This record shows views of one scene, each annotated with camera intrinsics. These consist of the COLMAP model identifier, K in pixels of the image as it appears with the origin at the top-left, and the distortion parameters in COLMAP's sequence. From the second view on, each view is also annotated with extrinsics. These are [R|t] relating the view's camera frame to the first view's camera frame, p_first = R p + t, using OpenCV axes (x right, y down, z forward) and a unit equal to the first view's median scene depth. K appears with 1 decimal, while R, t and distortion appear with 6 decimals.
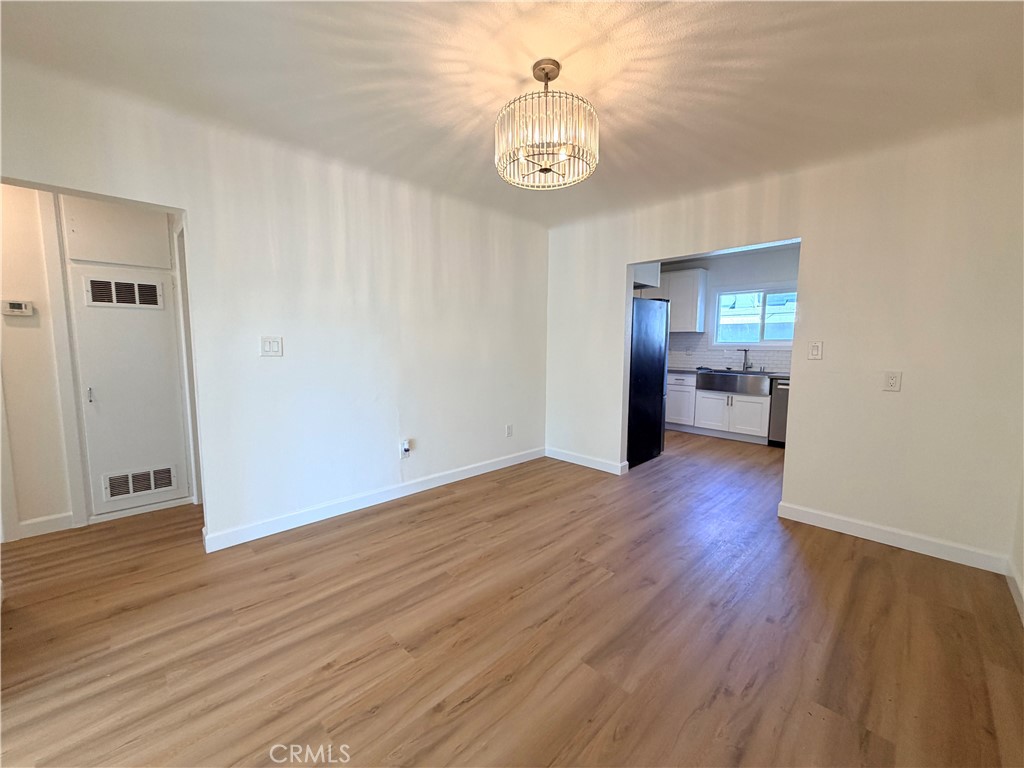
lens RADIAL K [[407.4, 0, 512.0], [0, 407.4, 384.0], [0, 0, 1]] dist [-0.001136, 0.000349]
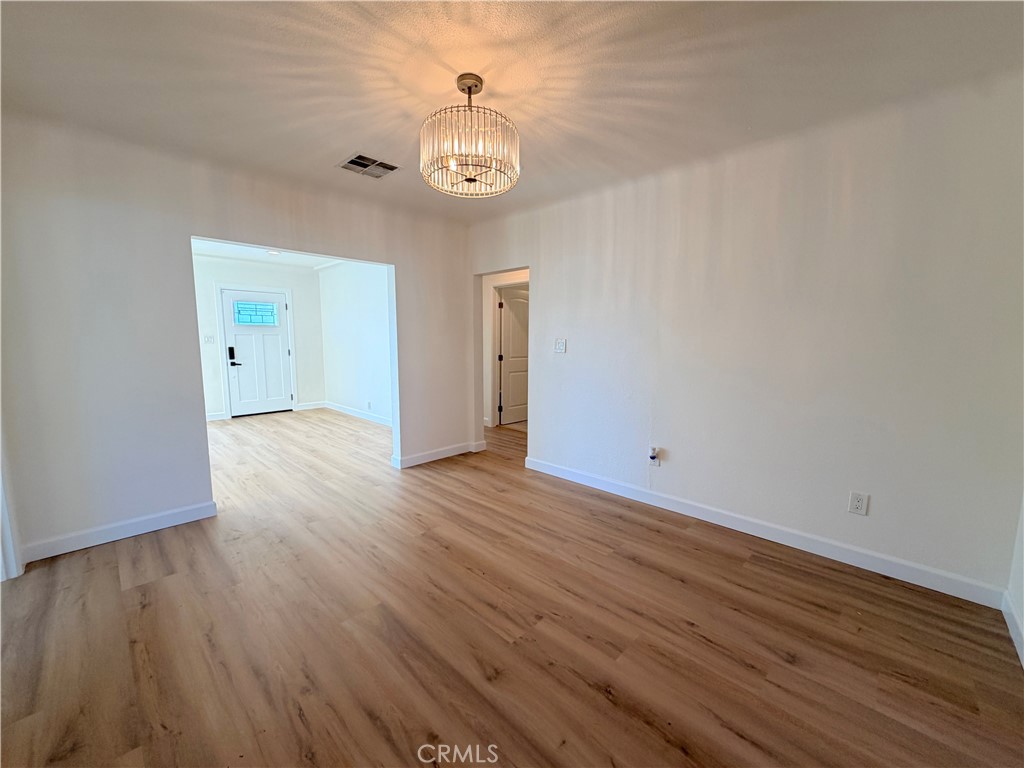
lens RADIAL K [[413.9, 0, 511.1], [0, 413.9, 382.0], [0, 0, 1]] dist [0.003006, 0.000431]
pose [[0.019411, 0.104451, -0.994341, 0.841507], [-0.103482, 0.989397, 0.101912, -0.091361], [0.994442, 0.100918, 0.030014, 0.791323]]
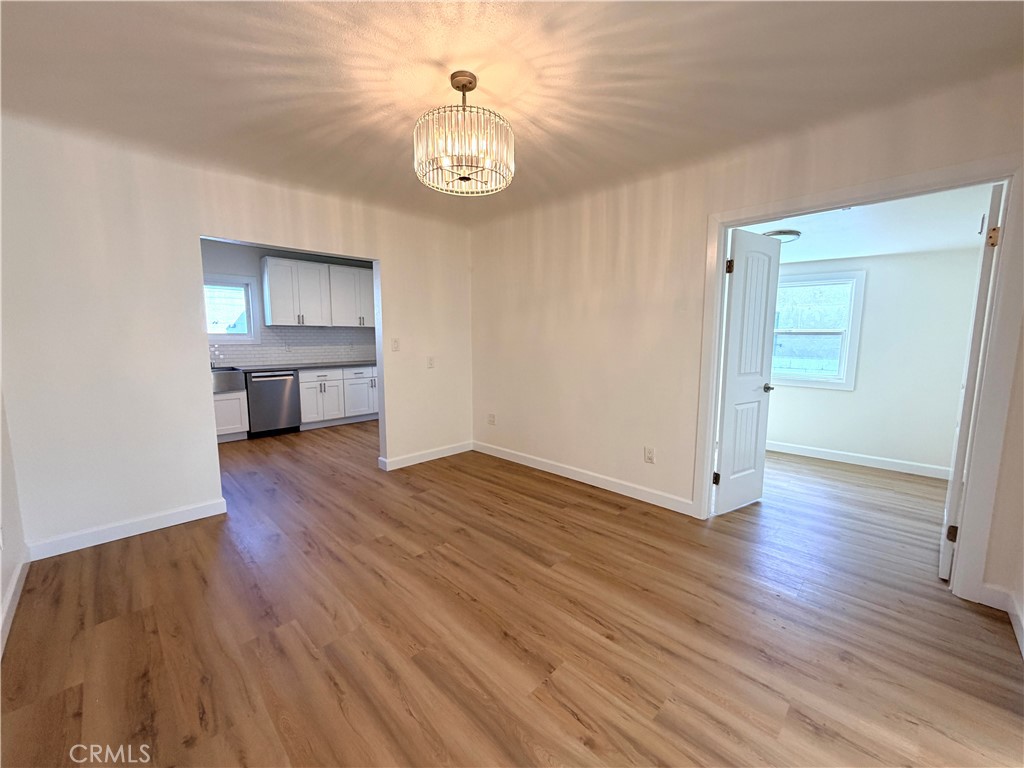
lens RADIAL K [[413.9, 0, 511.1], [0, 413.9, 382.0], [0, 0, 1]] dist [0.003006, 0.000431]
pose [[-0.007405, -0.118709, 0.992901, -0.726355], [0.100502, 0.987813, 0.118850, -0.087042], [-0.994909, 0.100668, 0.004616, 0.654838]]
